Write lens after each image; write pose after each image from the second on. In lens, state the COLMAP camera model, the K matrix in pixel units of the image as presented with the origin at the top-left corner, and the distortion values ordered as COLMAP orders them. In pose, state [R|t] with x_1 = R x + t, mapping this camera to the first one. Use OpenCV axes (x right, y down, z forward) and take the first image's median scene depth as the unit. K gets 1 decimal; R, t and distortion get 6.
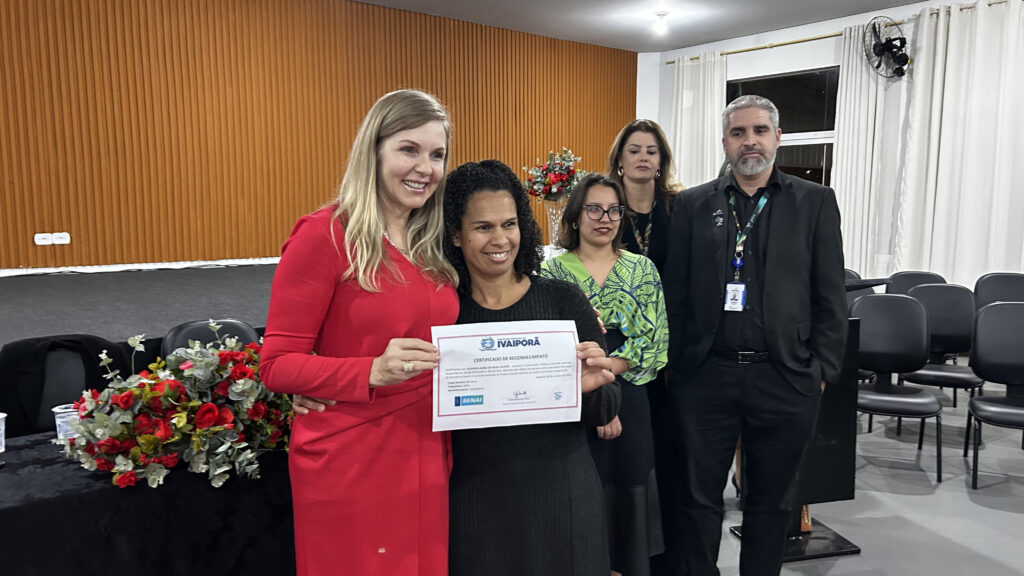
lens RADIAL K [[771.8, 0, 520.1], [0, 771.8, 289.6], [0, 0, 1]] dist [0.032476, -0.030358]
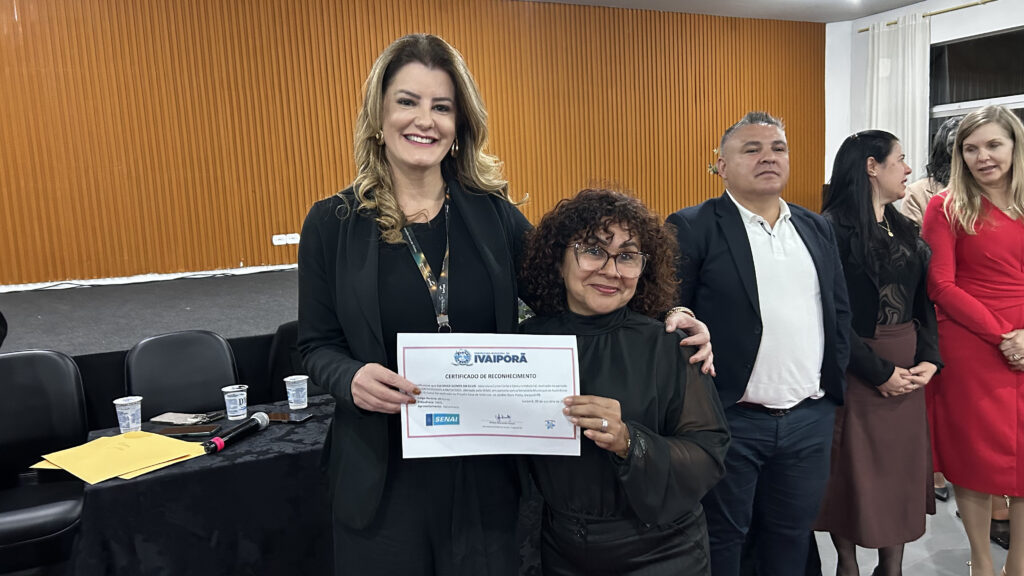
lens RADIAL K [[771.8, 0, 508.2], [0, 771.8, 291.2], [0, 0, 1]] dist [0.032476, -0.030358]
pose [[0.973331, -0.019673, -0.228562, -0.025694], [0.022289, 0.999712, 0.008873, 0.007984], [0.228322, -0.013731, 0.973489, -0.032415]]
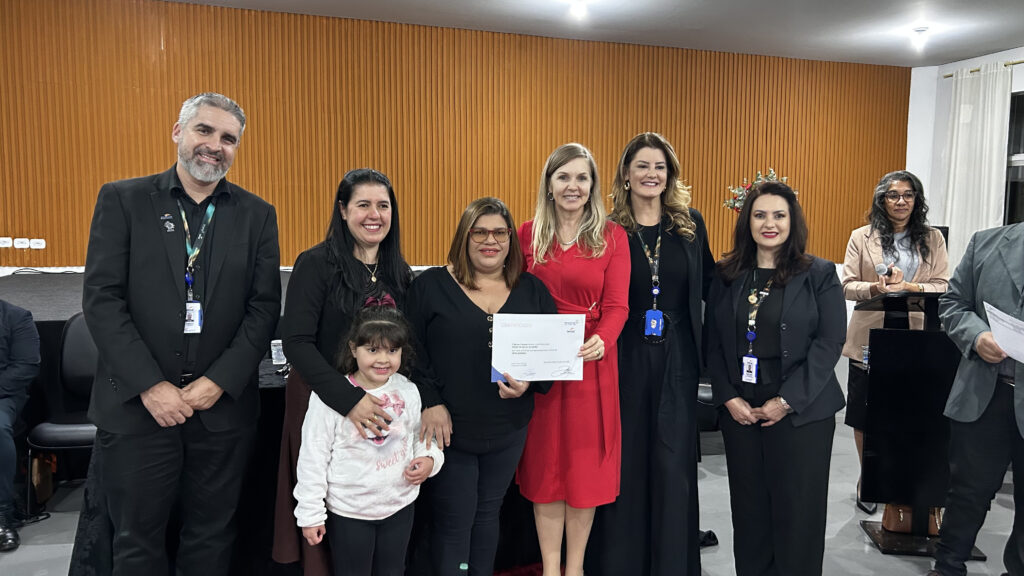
lens RADIAL K [[771.8, 0, 522.2], [0, 771.8, 289.4], [0, 0, 1]] dist [0.032476, -0.030358]
pose [[0.927324, 0.043809, -0.371687, 0.123025], [-0.054536, 0.998342, -0.018393, 0.020285], [0.370265, 0.037326, 0.928176, -0.103612]]
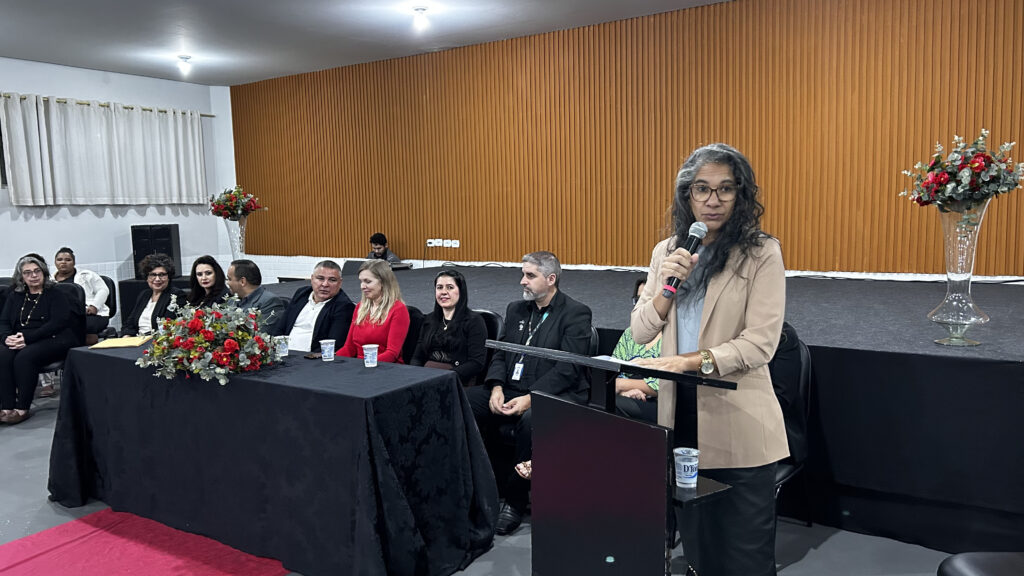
lens RADIAL K [[771.8, 0, 514.1], [0, 771.8, 297.2], [0, 0, 1]] dist [0.032476, -0.030358]
pose [[0.277276, 0.096997, -0.955882, 0.497895], [-0.094109, 0.992849, 0.073450, -0.045874], [0.956170, 0.069591, 0.284421, 0.380815]]
